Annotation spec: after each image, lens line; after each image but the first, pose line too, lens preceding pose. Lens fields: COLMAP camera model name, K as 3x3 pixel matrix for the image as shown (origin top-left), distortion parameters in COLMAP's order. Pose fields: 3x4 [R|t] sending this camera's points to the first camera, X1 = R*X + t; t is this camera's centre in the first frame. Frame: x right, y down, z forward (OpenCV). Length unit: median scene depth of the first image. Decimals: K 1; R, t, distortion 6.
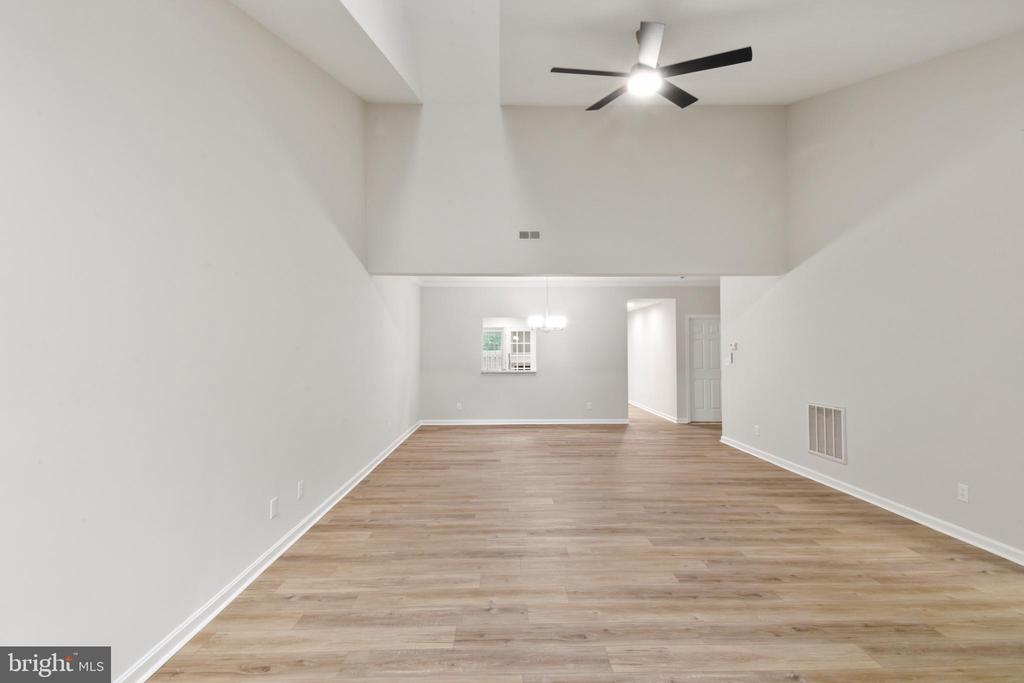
lens RADIAL K [[456.2, 0, 508.4], [0, 456.2, 354.3], [0, 0, 1]] dist [0.033274, -0.022930]
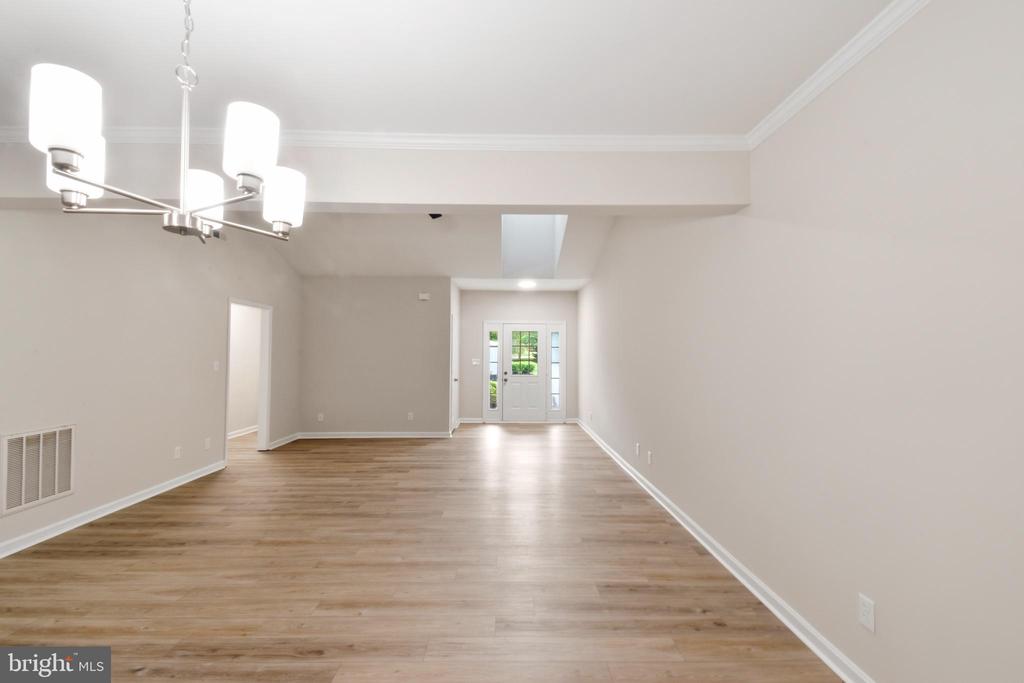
lens RADIAL K [[456.2, 0, 508.4], [0, 456.2, 354.3], [0, 0, 1]] dist [0.033274, -0.022930]
pose [[-0.999948, 0.000652, 0.010190, -0.047622], [0.000696, 0.999990, 0.004308, -0.010368], [-0.010188, 0.004315, -0.999939, 1.918891]]
